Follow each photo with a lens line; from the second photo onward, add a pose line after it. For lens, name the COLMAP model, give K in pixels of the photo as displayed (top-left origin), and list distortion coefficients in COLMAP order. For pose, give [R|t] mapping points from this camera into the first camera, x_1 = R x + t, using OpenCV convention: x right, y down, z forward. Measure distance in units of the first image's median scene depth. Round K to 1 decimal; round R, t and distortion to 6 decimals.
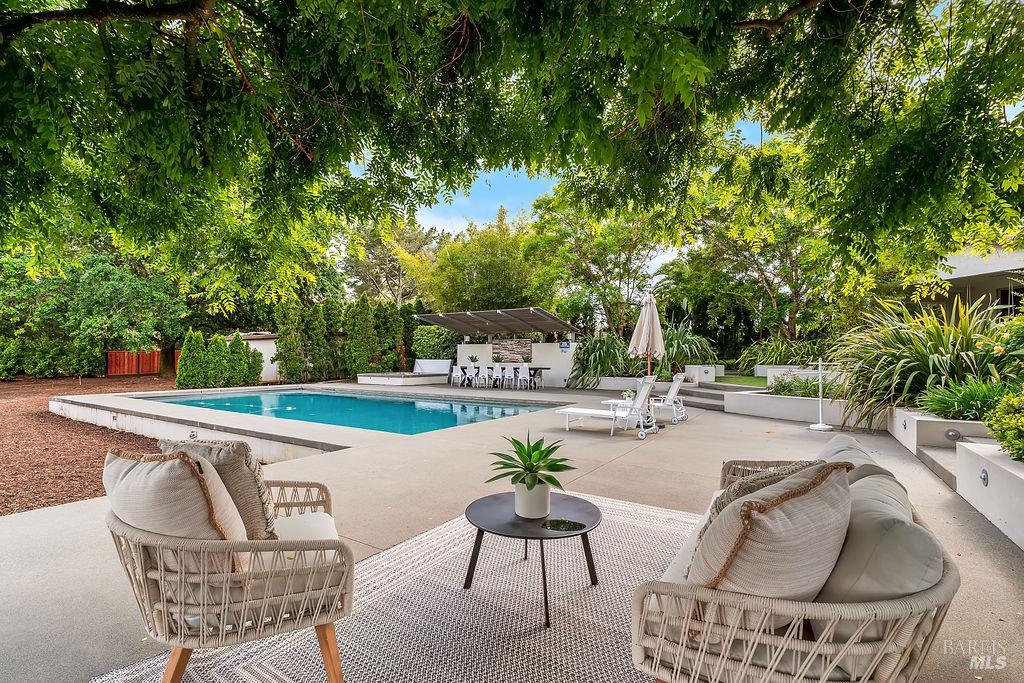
lens RADIAL K [[457.7, 0, 508.8], [0, 457.7, 346.4], [0, 0, 1]] dist [-0.002523, 0.000347]
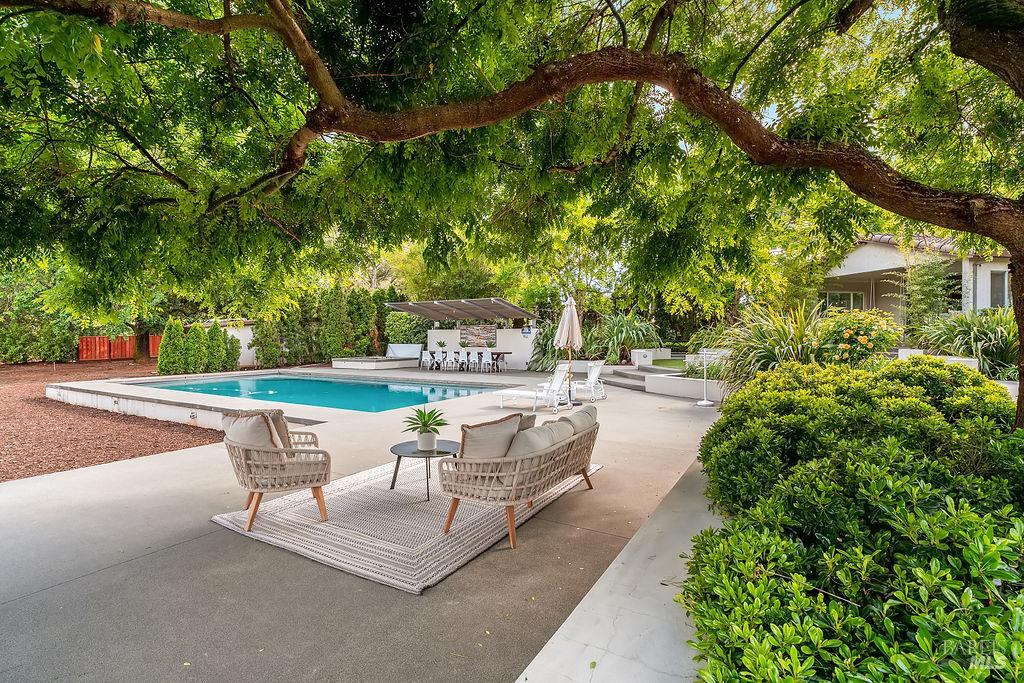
lens RADIAL K [[481.4, 0, 513.9], [0, 481.4, 337.7], [0, 0, 1]] dist [-0.003521, 0.000763]
pose [[0.999121, -0.005788, 0.041528, 0.046438], [0.004580, 0.999565, 0.029137, -0.020414], [-0.041678, -0.028921, 0.998712, -0.136603]]
